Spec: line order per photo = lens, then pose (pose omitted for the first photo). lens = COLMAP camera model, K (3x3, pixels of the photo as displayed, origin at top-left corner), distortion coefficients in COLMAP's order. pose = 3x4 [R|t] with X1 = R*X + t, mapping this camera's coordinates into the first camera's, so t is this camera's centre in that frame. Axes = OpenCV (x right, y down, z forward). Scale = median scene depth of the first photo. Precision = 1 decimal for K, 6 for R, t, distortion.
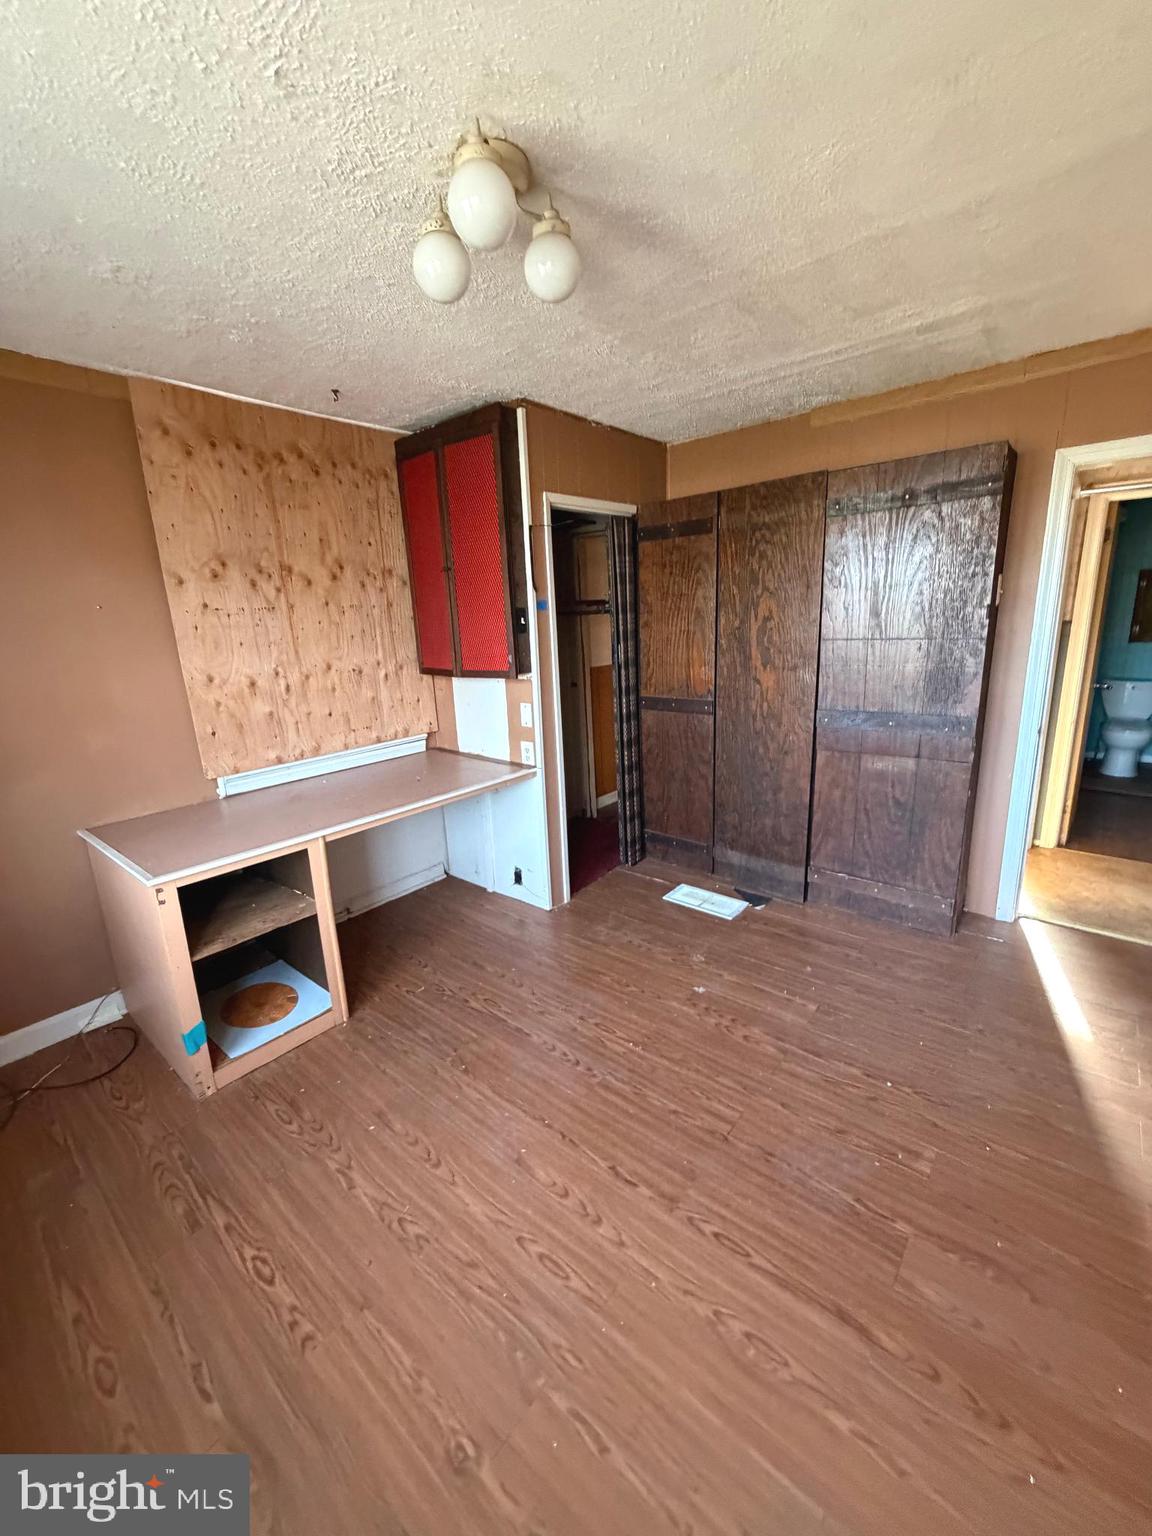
lens RADIAL K [[611.6, 0, 576.6], [0, 611.6, 763.0], [0, 0, 1]] dist [-0.001739, -0.000099]
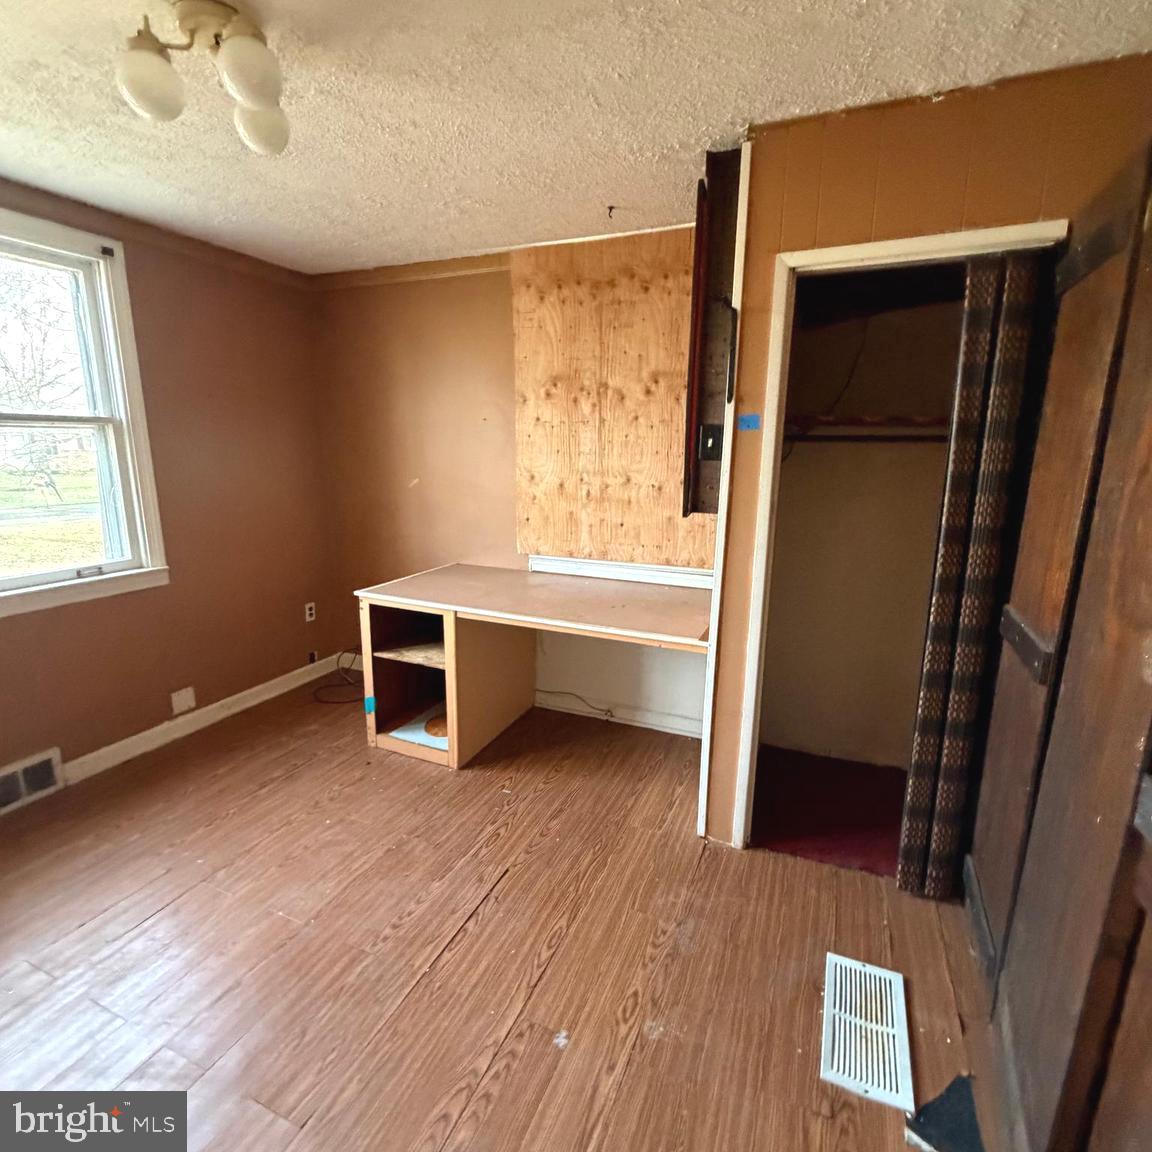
lens RADIAL K [[611.4, 0, 577.3], [0, 611.4, 573.2], [0, 0, 1]] dist [-0.001811, 0.000592]
pose [[0.290234, 0.240909, -0.926135, 0.607706], [-0.248163, 0.953633, 0.170292, -0.174768], [0.924218, 0.180408, 0.336562, 0.655632]]
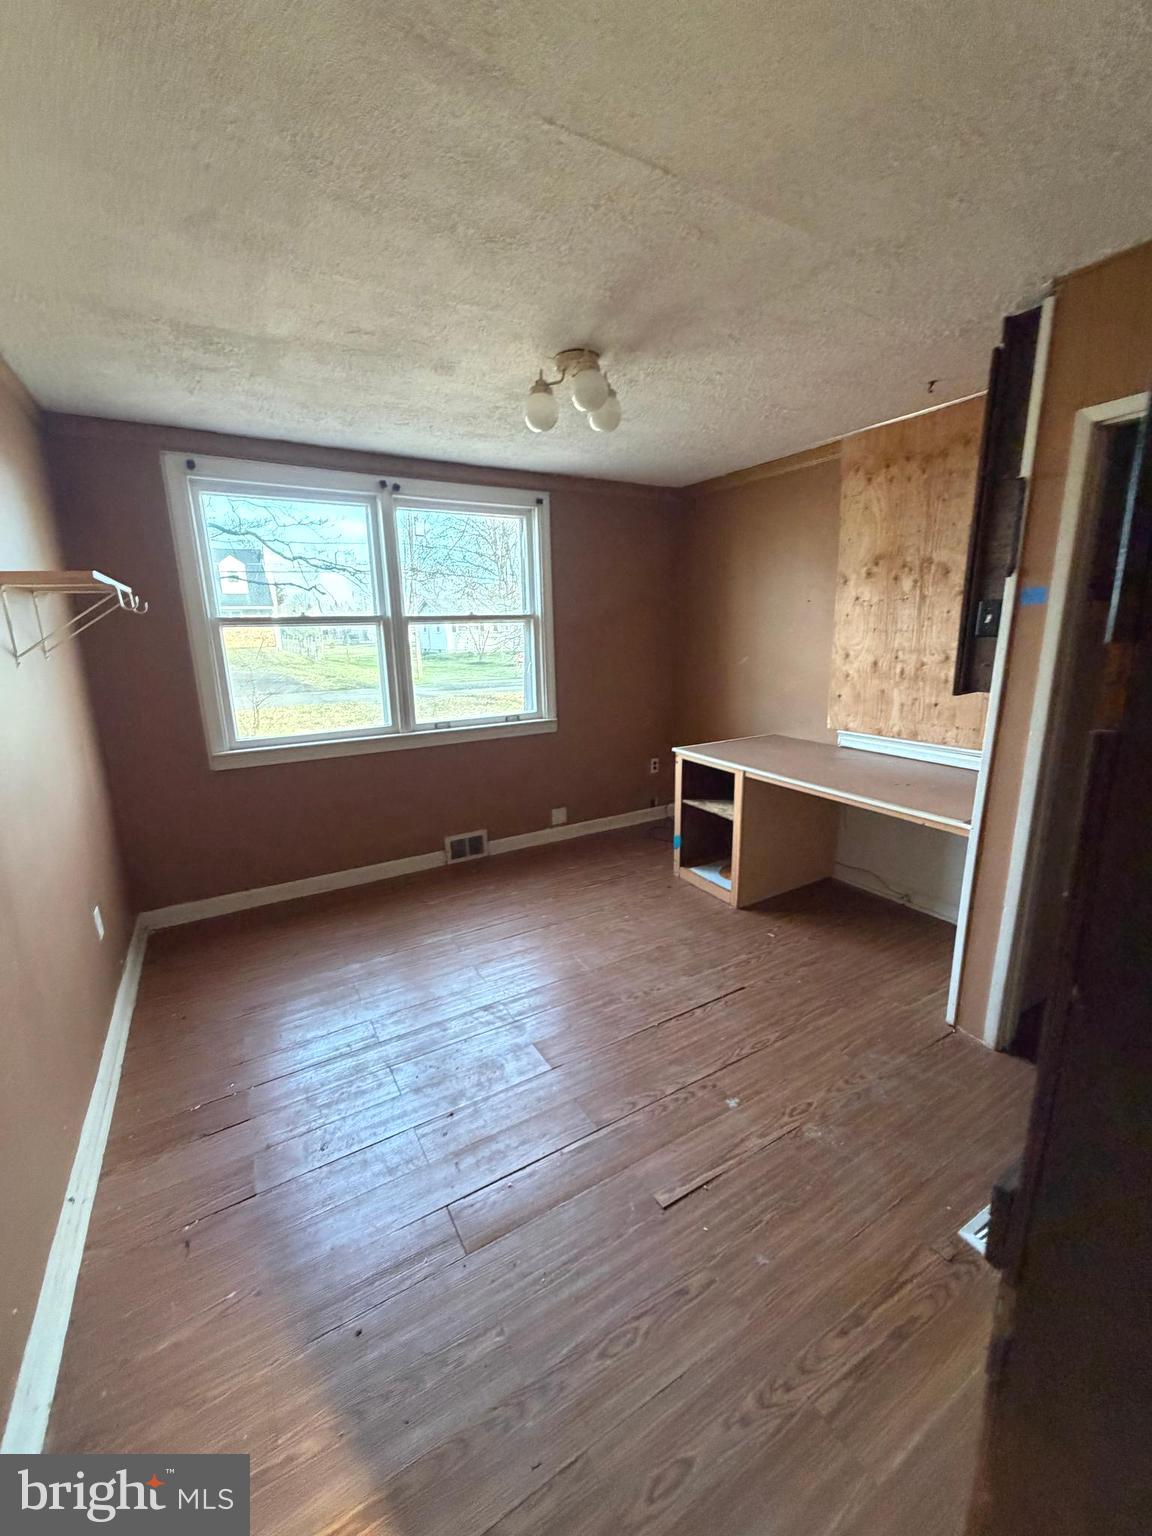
lens RADIAL K [[611.6, 0, 573.7], [0, 611.6, 764.2], [0, 0, 1]] dist [-0.001739, -0.000099]
pose [[-0.333296, 0.256029, -0.907393, 0.790880], [-0.186352, 0.925547, 0.329601, -0.228601], [0.924222, 0.278949, -0.260769, 0.814953]]
